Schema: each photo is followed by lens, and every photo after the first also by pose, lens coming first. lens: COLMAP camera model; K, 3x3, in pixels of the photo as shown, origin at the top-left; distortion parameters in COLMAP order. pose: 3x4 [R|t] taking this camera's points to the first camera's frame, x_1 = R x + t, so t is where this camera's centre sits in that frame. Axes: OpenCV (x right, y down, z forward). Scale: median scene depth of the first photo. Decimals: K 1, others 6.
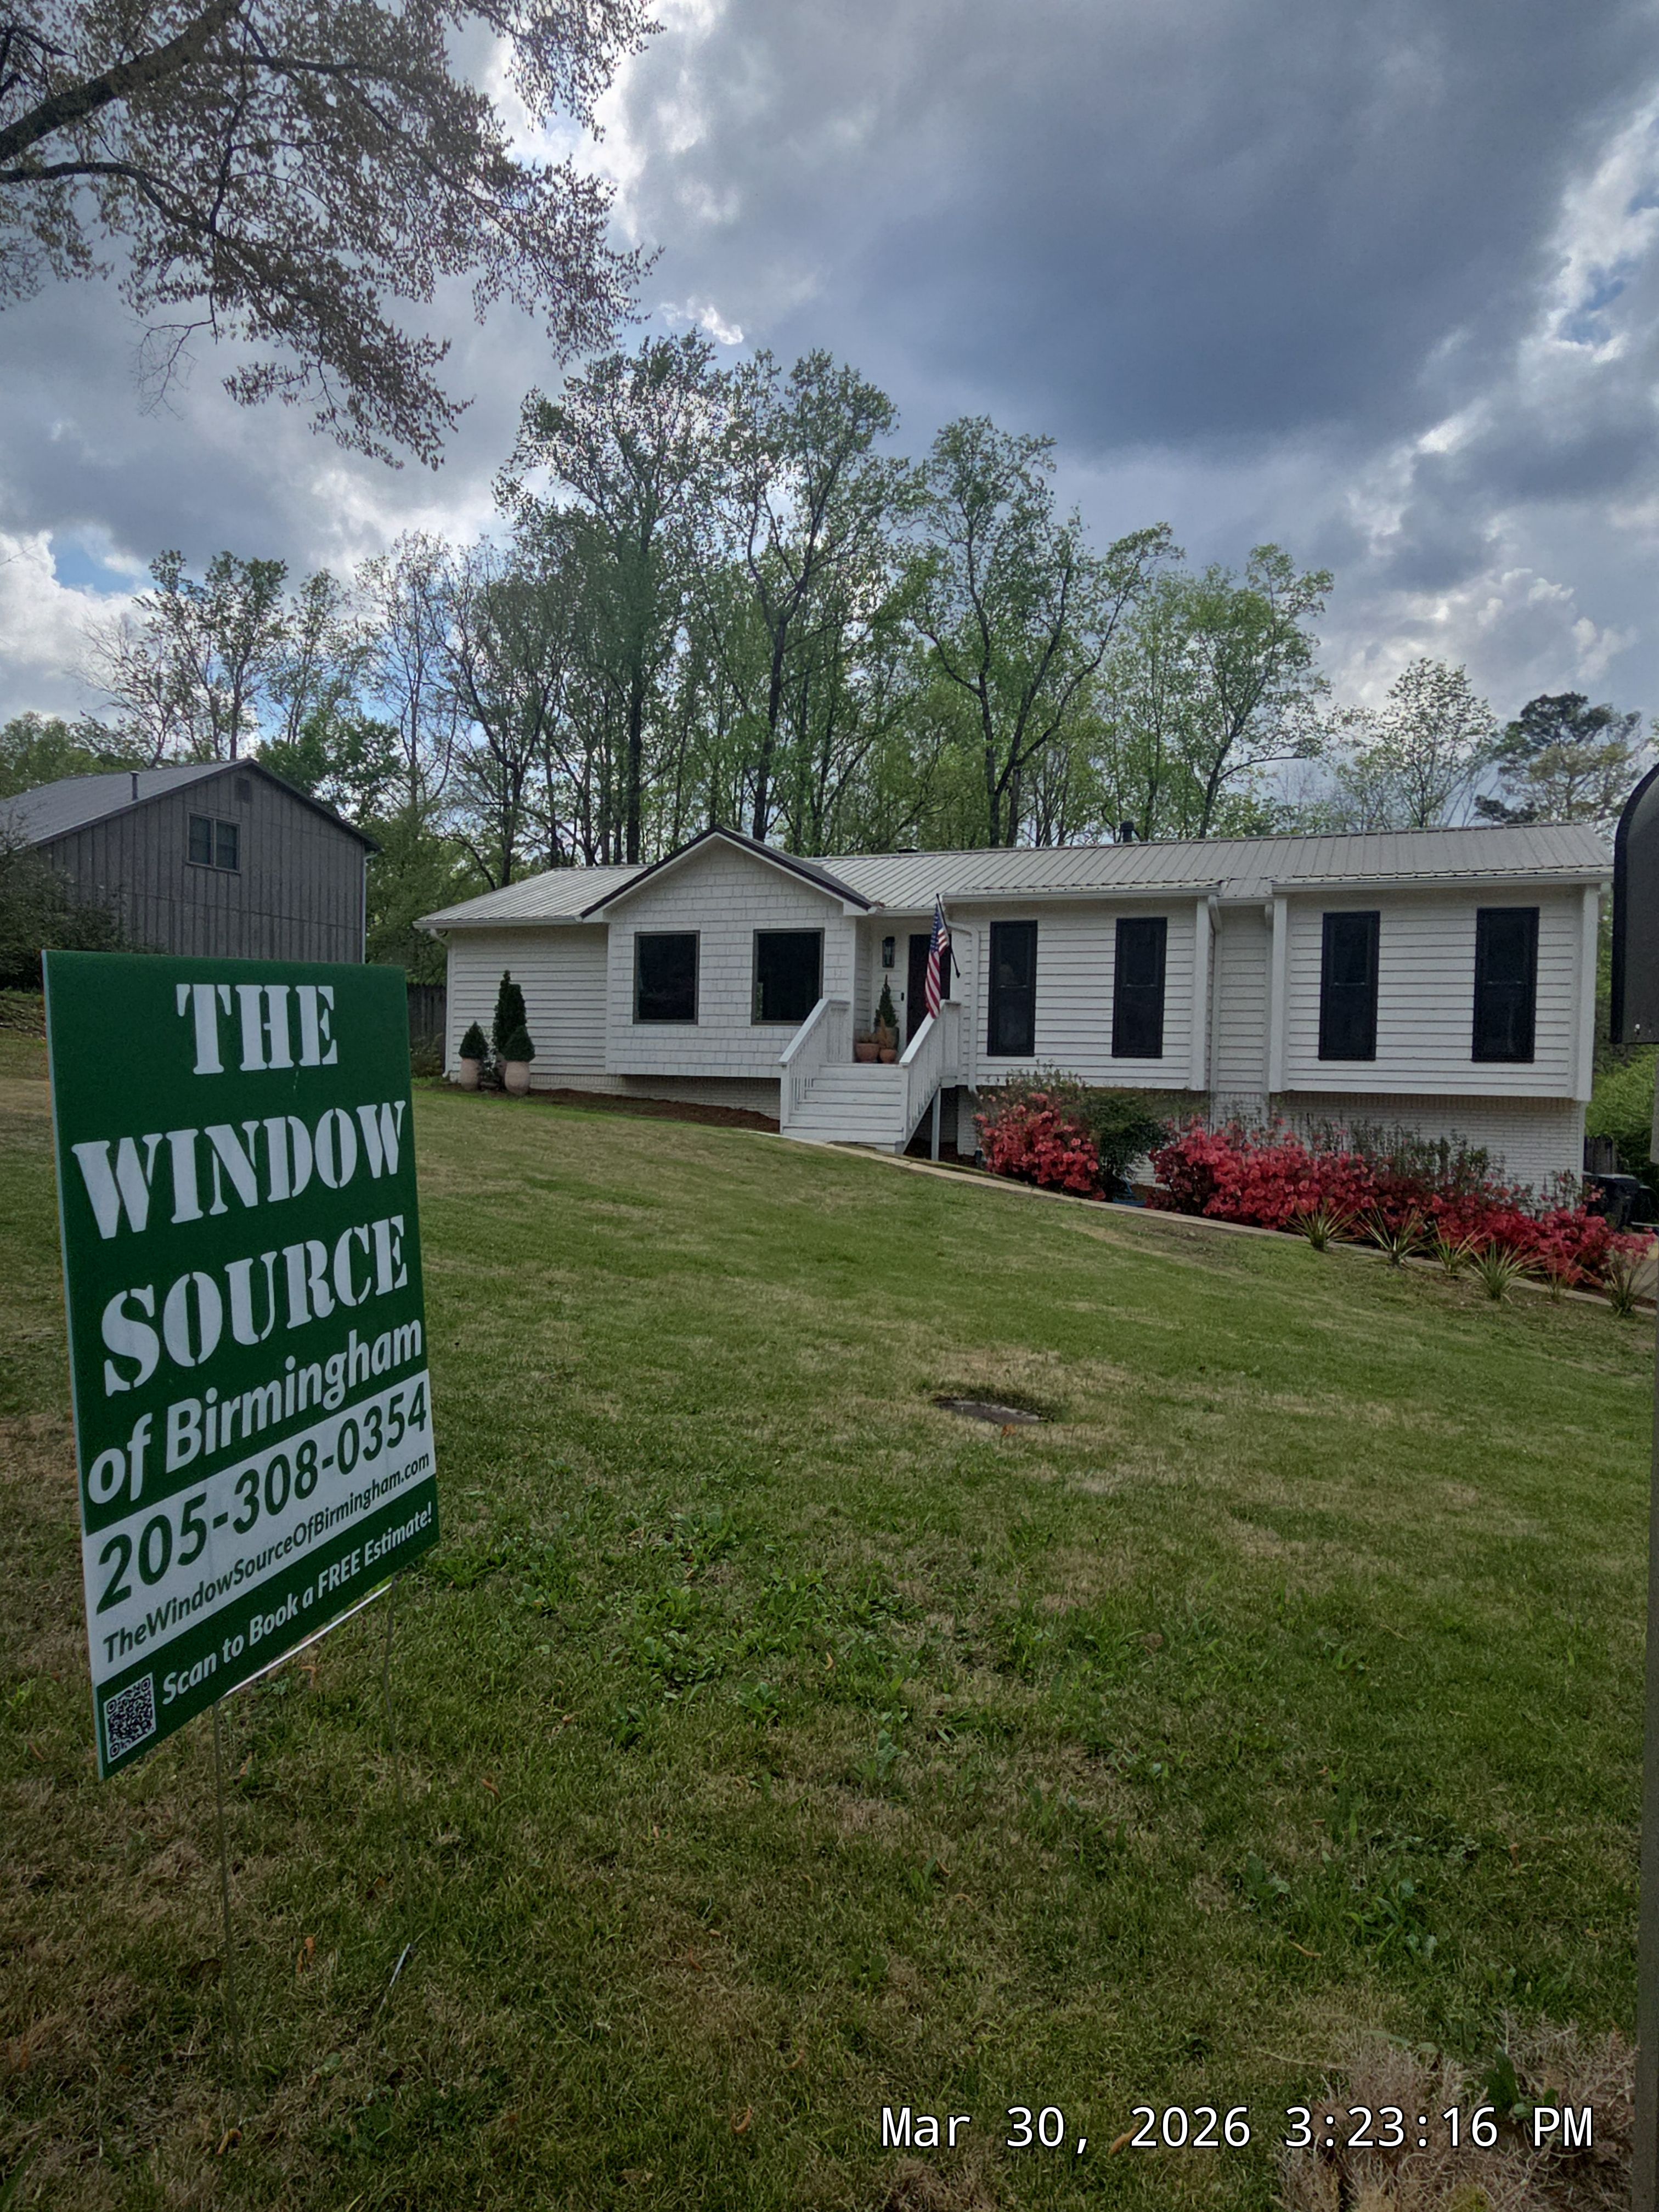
lens RADIAL K [[1340.0, 0, 798.6], [0, 1340.0, 1109.9], [0, 0, 1]] dist [0.007414, 0.001151]
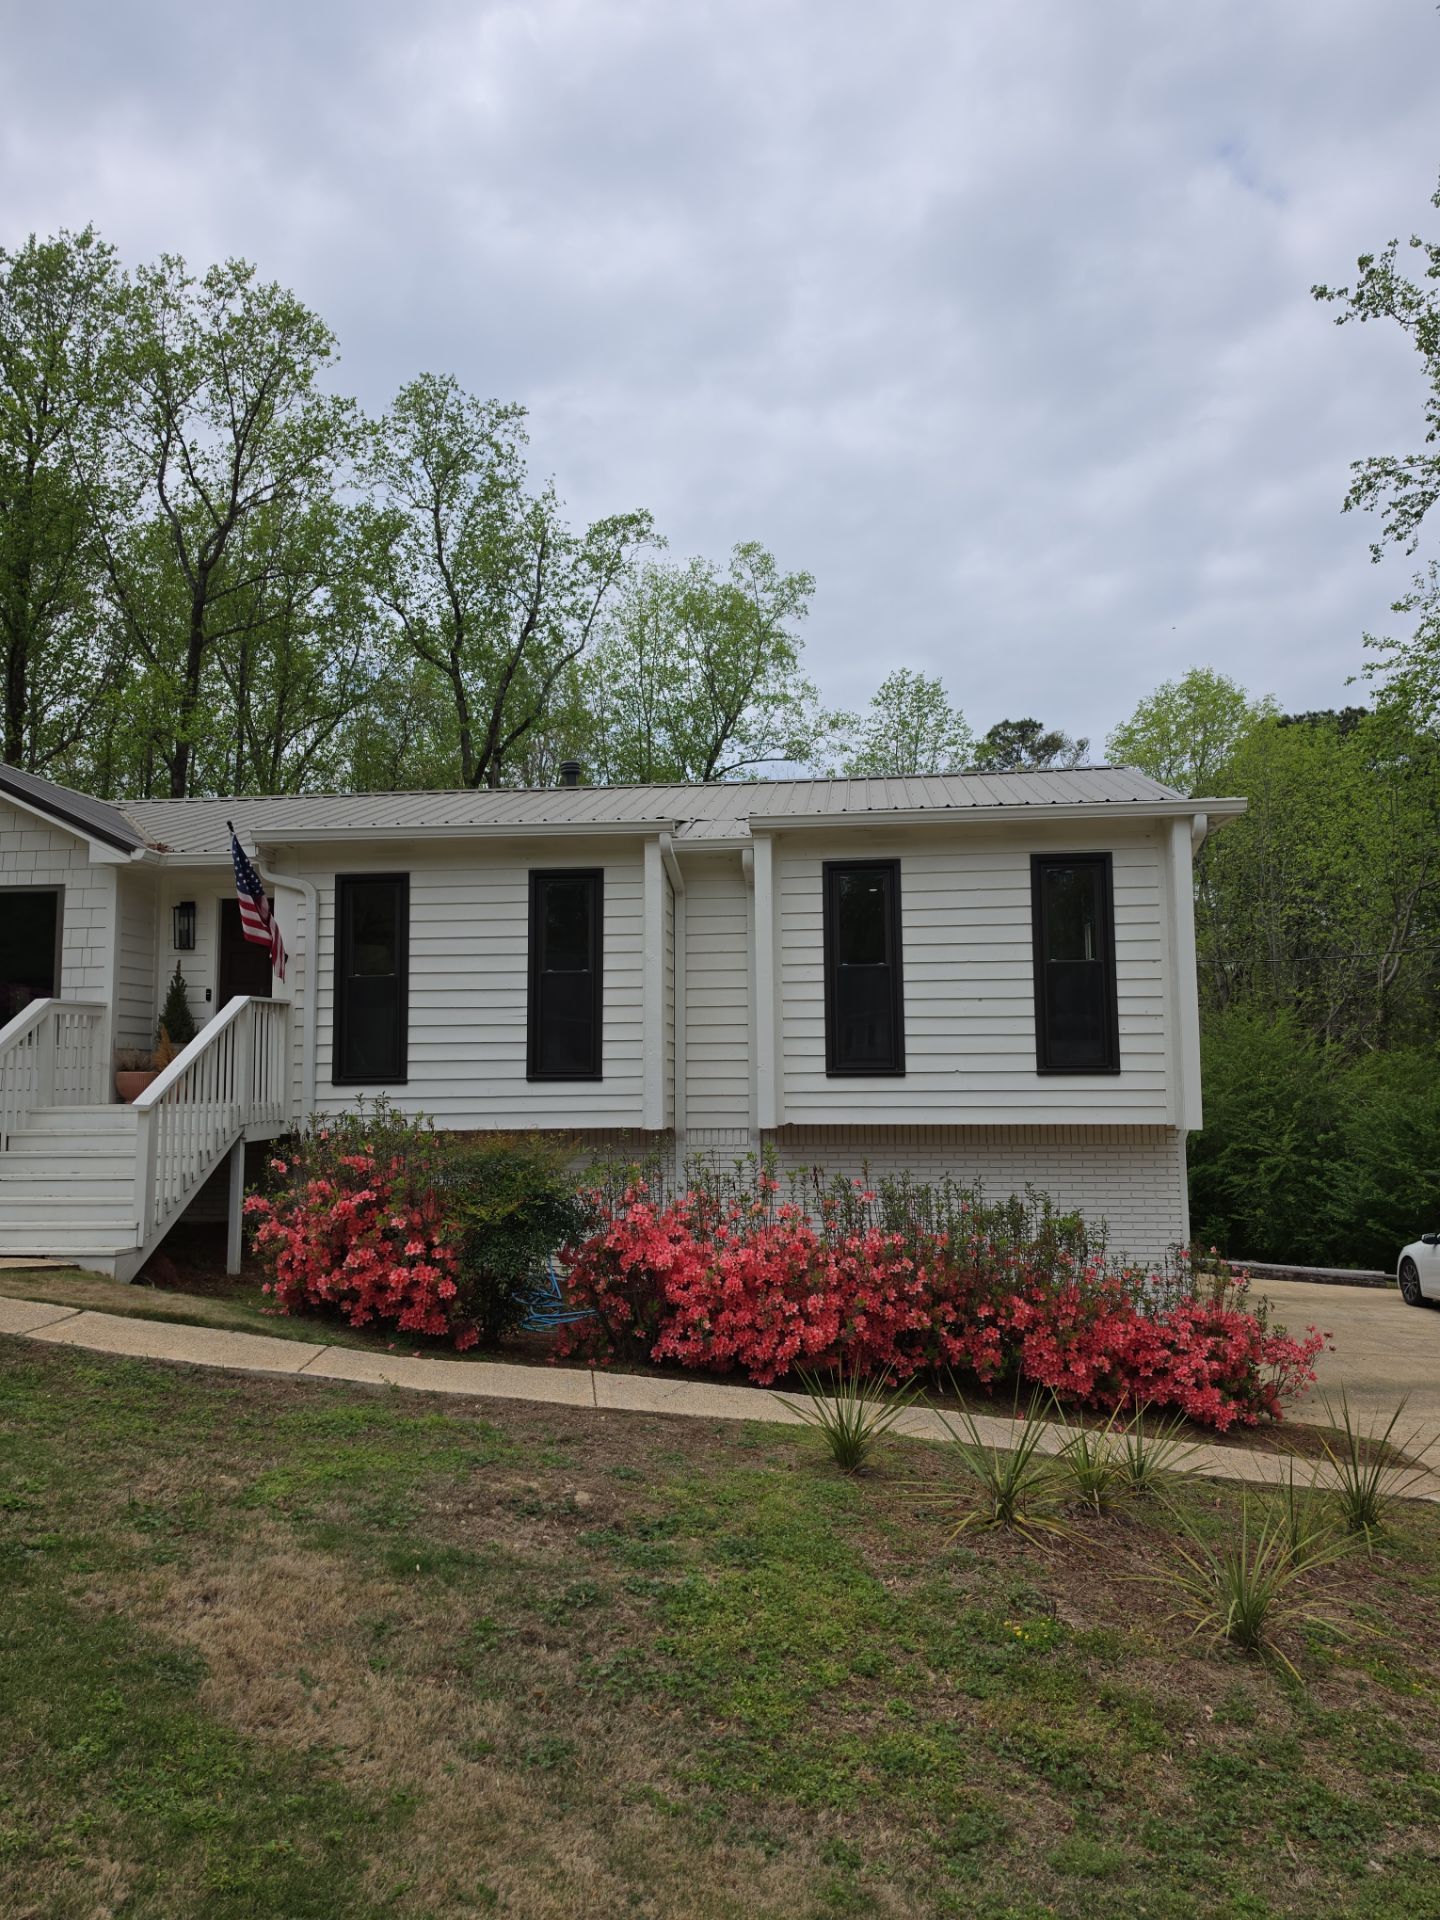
lens RADIAL K [[1319.0, 0, 723.5], [0, 1319.0, 970.9], [0, 0, 1]] dist [0.155774, -0.301914]
pose [[0.956356, -0.004065, 0.292176, 0.119496], [0.038368, 0.992993, -0.111774, -0.015192], [-0.289674, 0.118106, 0.949810, 0.312654]]
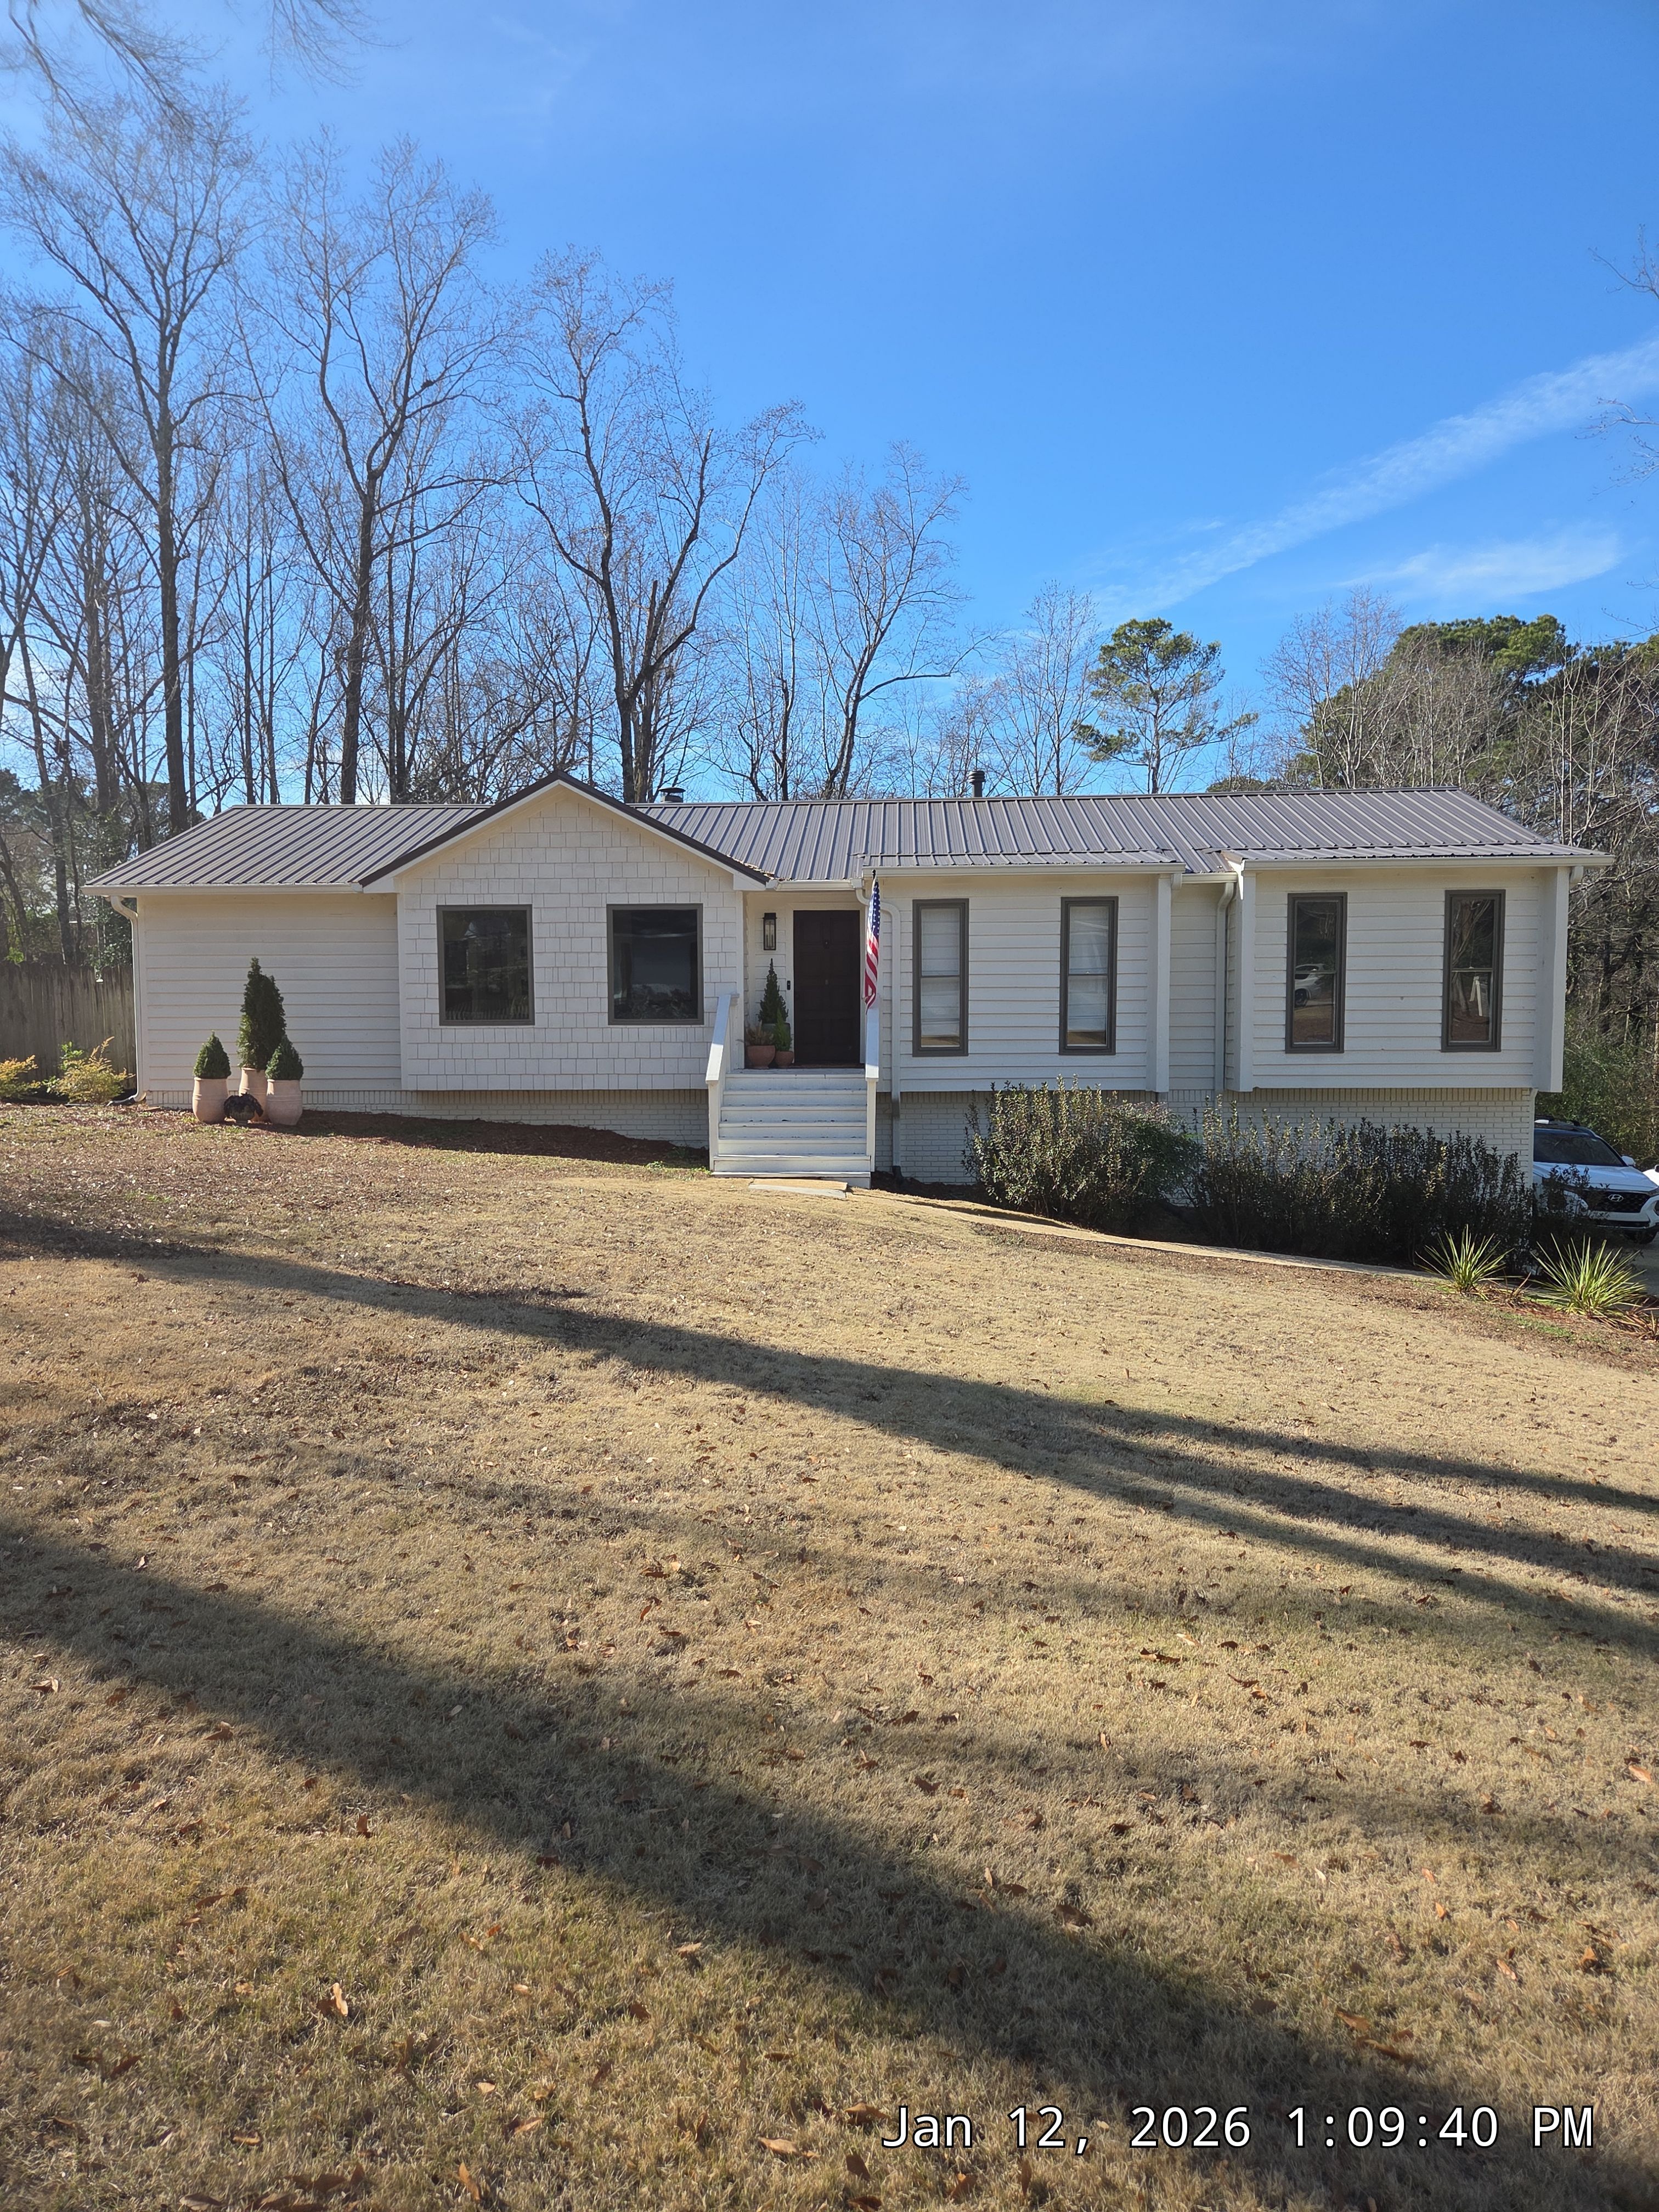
lens RADIAL K [[1482.3, 0, 786.6], [0, 1482.3, 1118.4], [0, 0, 1]] dist [0.053066, -0.057199]
pose [[0.942101, -0.053722, 0.330998, -0.222021], [0.036535, 0.997652, 0.057935, -0.052760], [-0.333333, -0.042487, 0.941851, 0.124364]]
